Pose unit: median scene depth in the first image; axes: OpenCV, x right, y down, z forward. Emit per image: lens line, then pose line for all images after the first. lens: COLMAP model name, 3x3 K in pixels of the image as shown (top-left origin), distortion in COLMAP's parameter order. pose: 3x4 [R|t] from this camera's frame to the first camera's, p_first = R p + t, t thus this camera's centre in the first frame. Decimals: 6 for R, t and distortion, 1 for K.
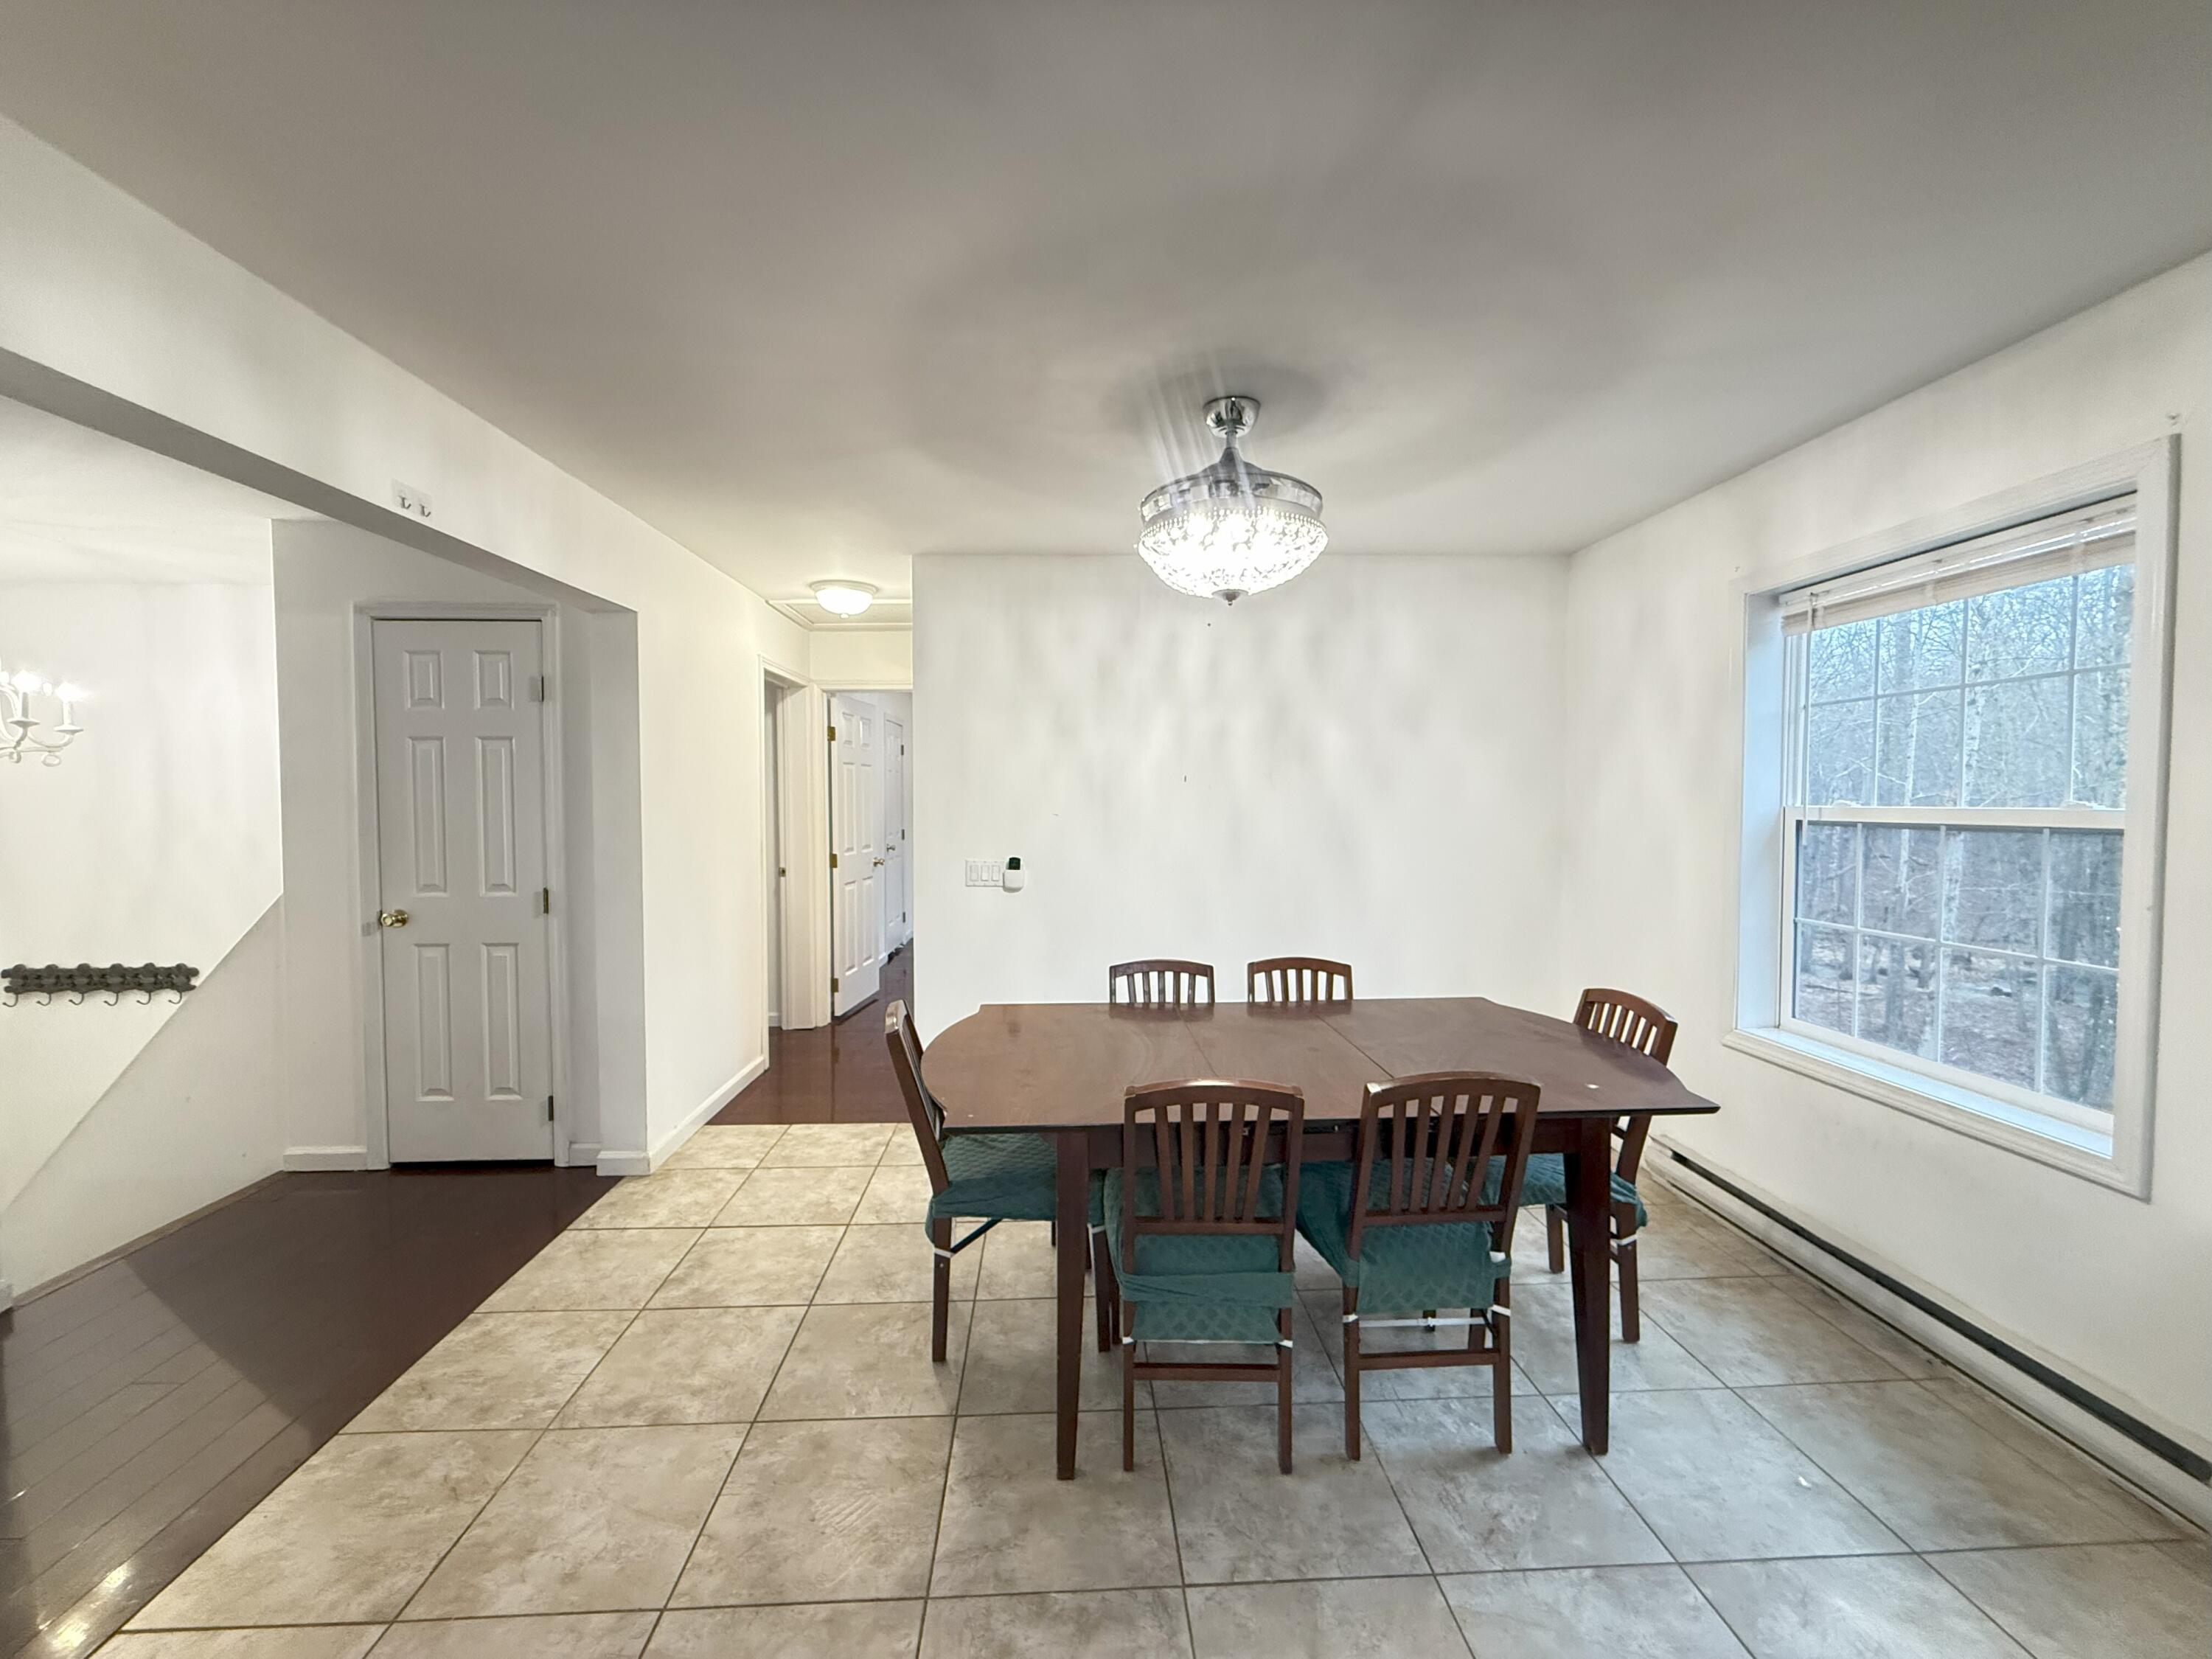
lens RADIAL K [[883.7, 0, 1096.6], [0, 883.7, 831.4], [0, 0, 1]] dist [0.000242, -0.000217]
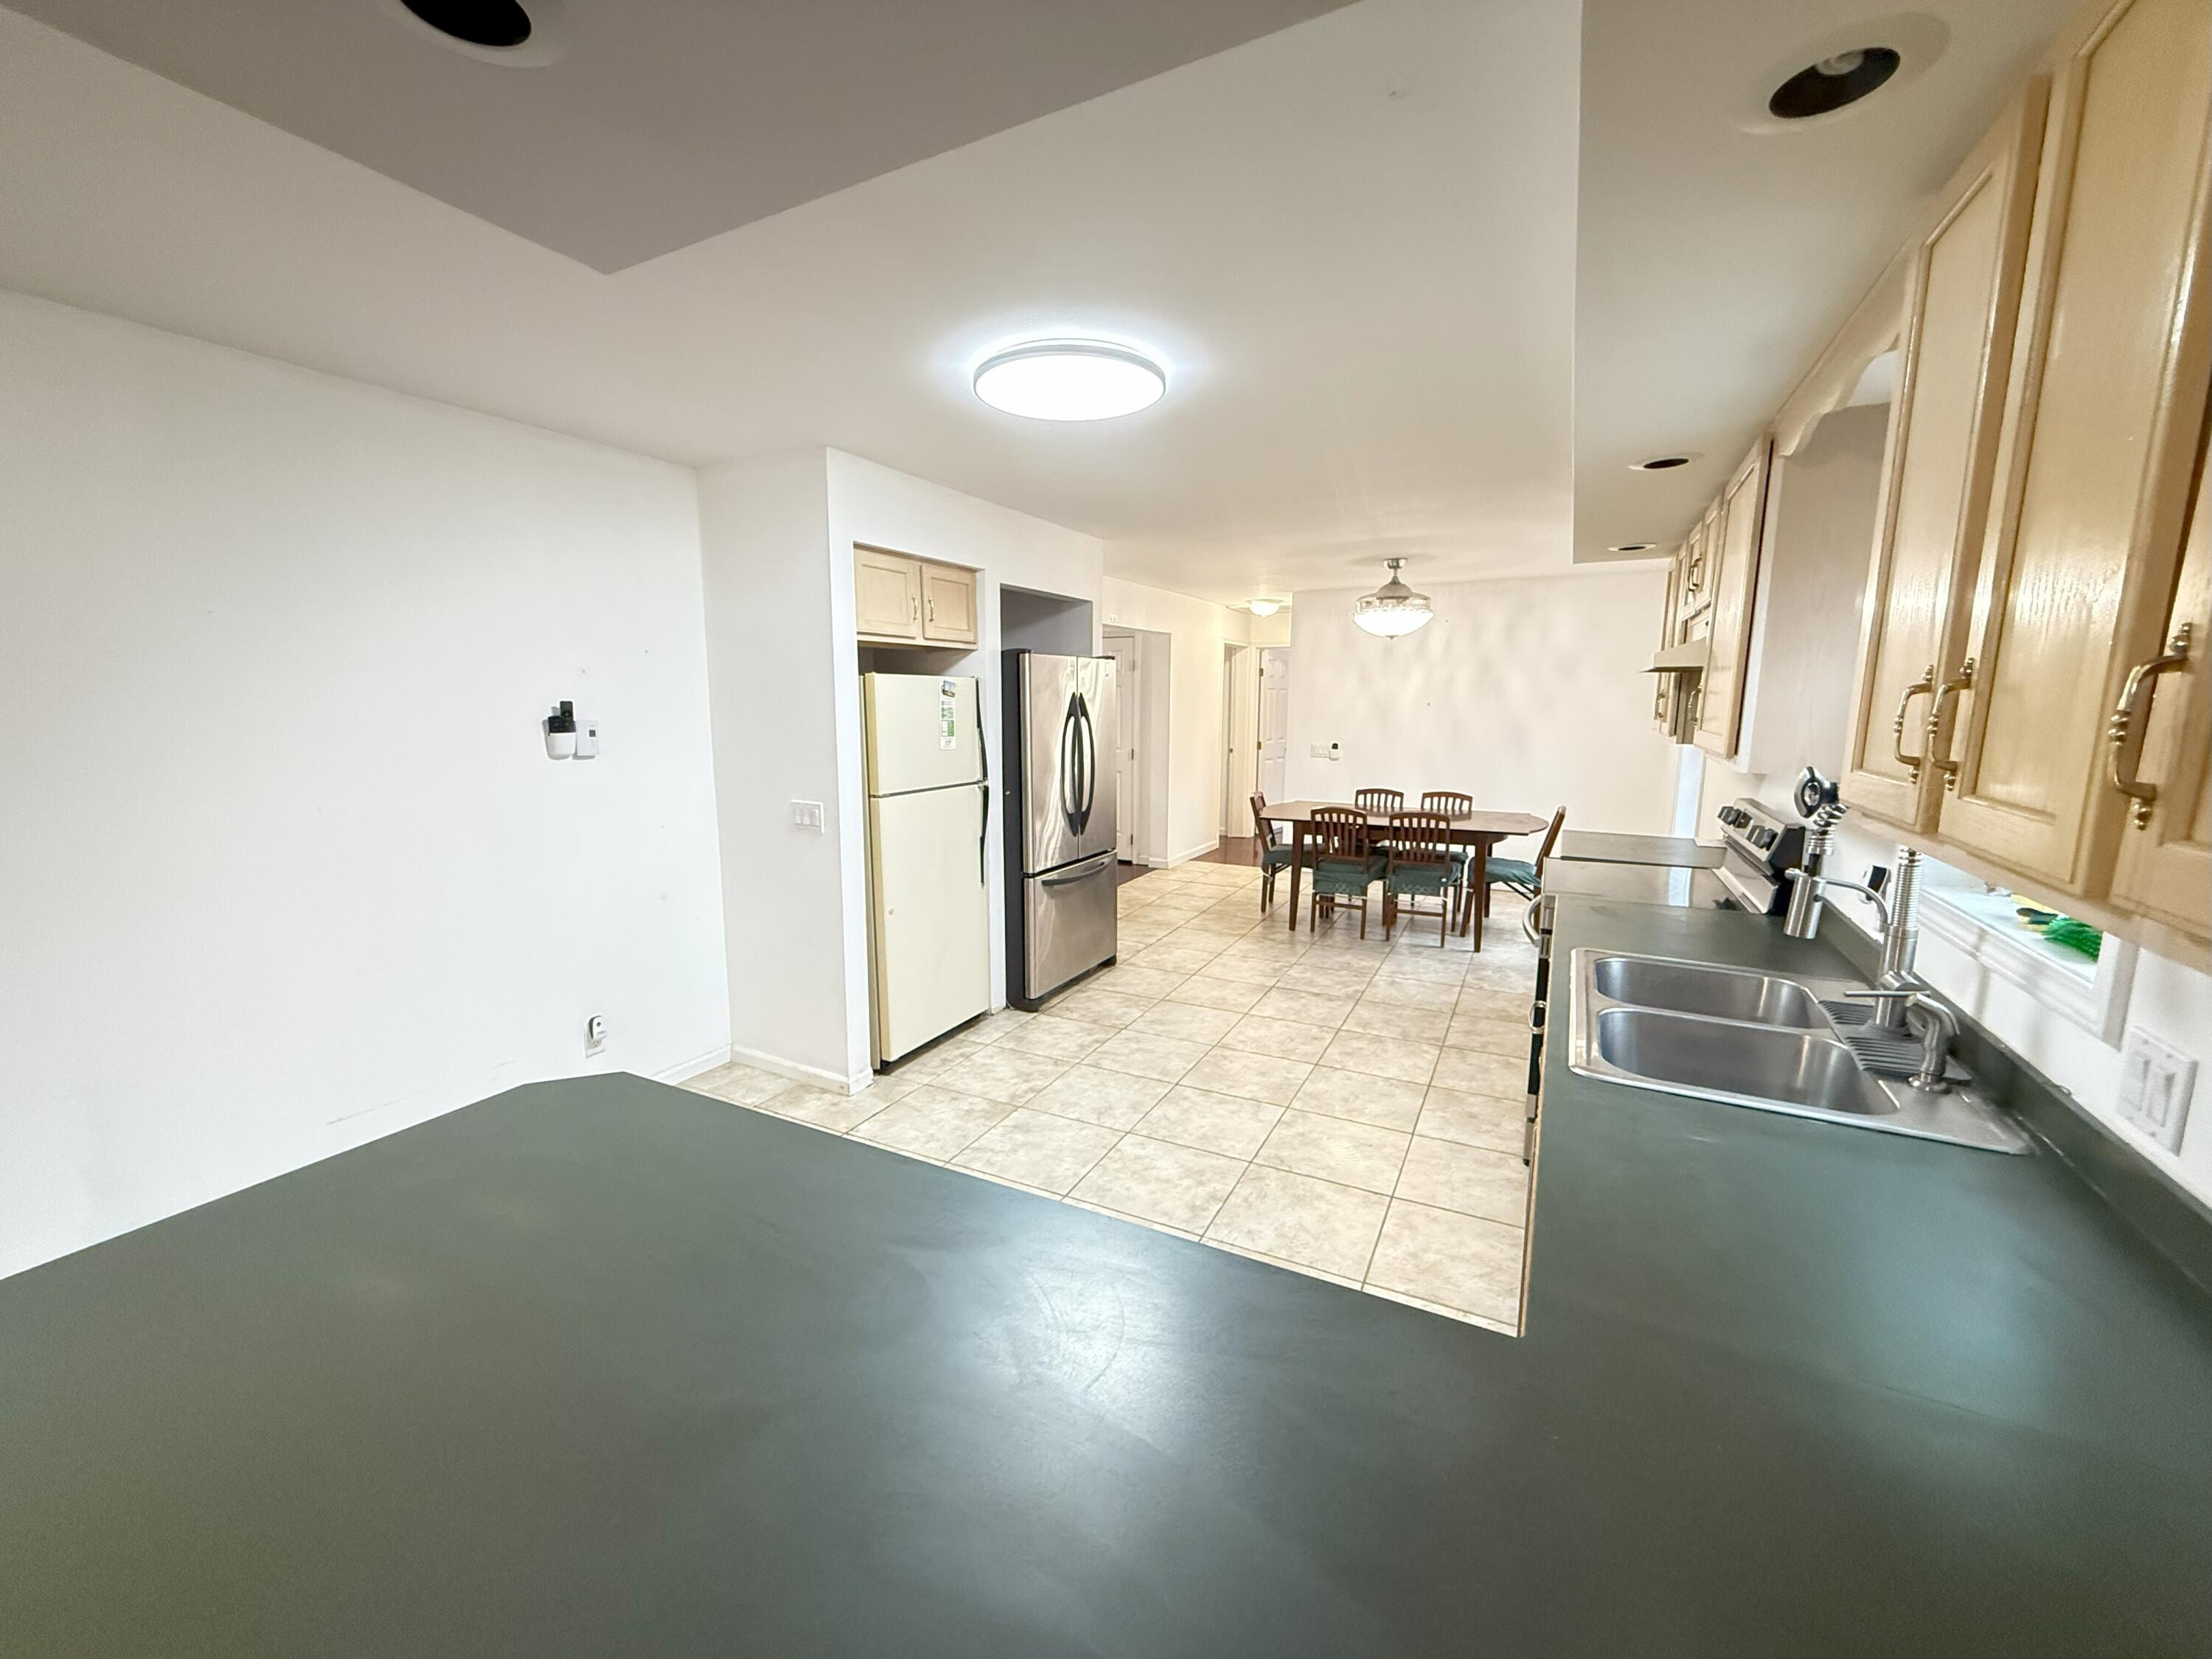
lens RADIAL K [[883.7, 0, 1096.6], [0, 883.7, 831.4], [0, 0, 1]] dist [0.000242, -0.000217]
pose [[0.868886, 0.079495, -0.488588, 0.439888], [-0.024254, 0.992672, 0.118379, 0.003965], [0.494418, -0.091007, 0.864447, -1.040780]]
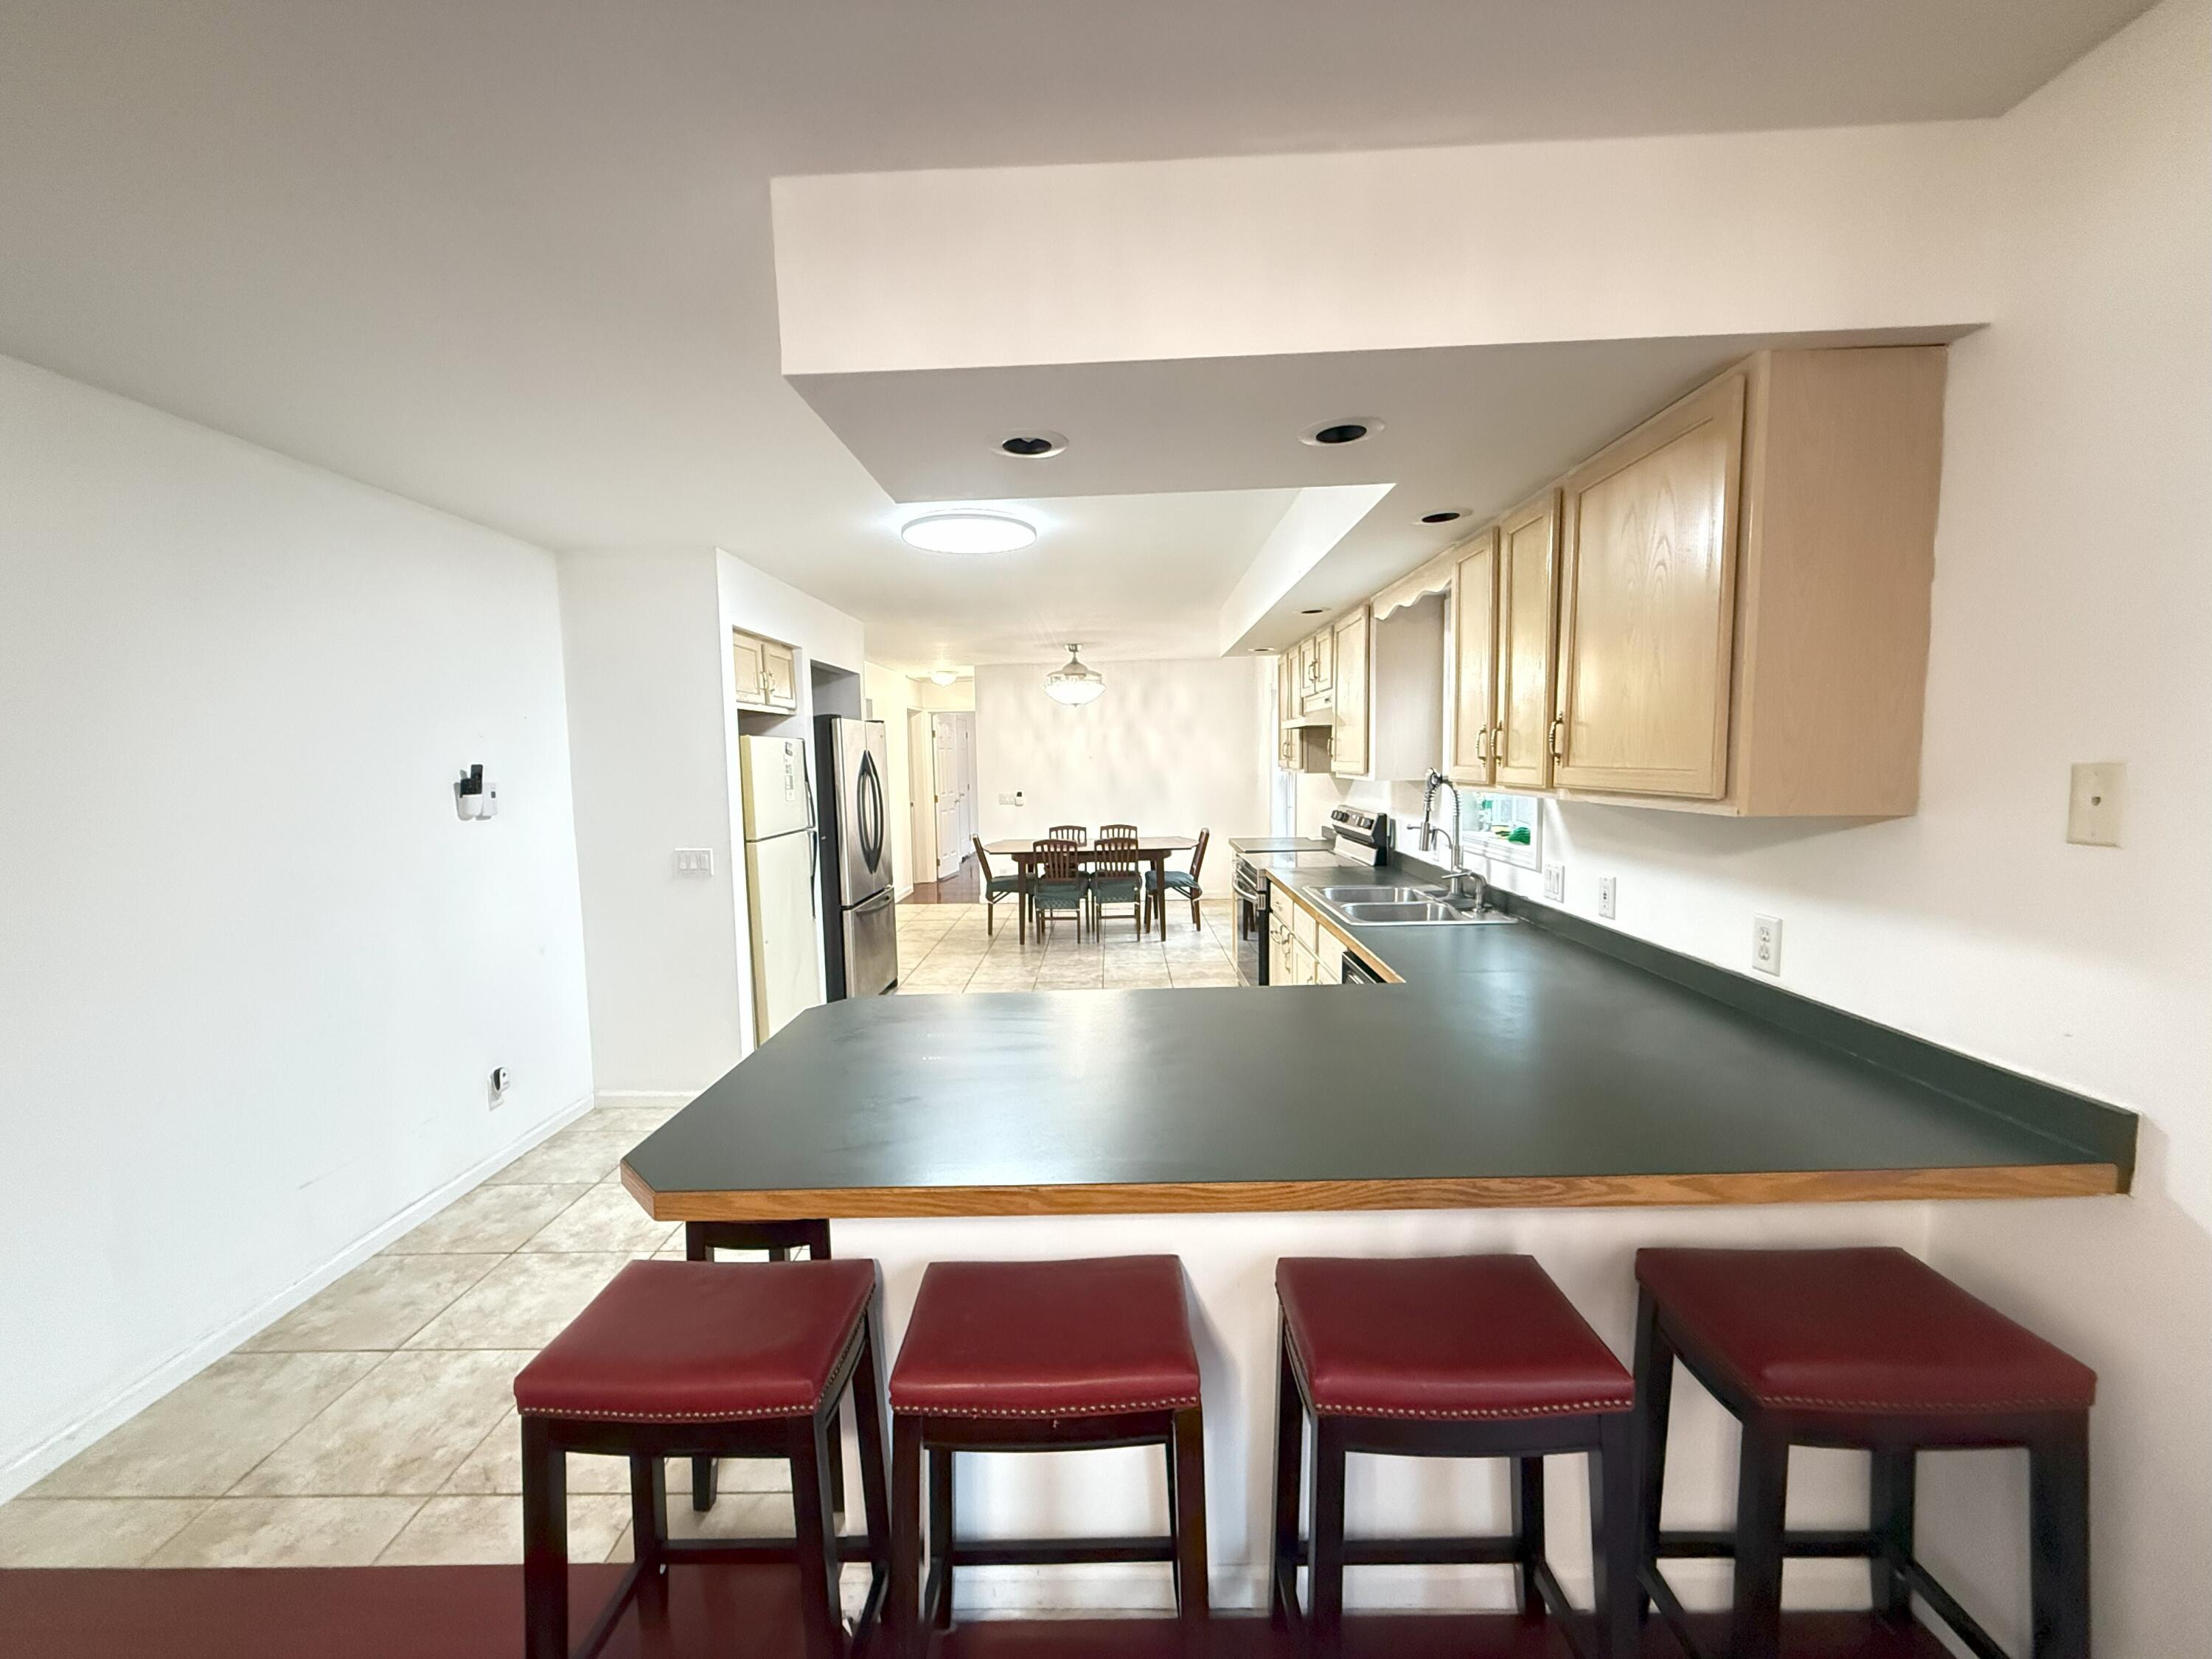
lens RADIAL K [[883.7, 0, 1096.6], [0, 883.7, 831.4], [0, 0, 1]] dist [0.000242, -0.000217]
pose [[0.998014, -0.013027, -0.061637, 0.265389], [0.015970, 0.998743, 0.047511, 0.026958], [0.060940, -0.048401, 0.996967, -1.397227]]
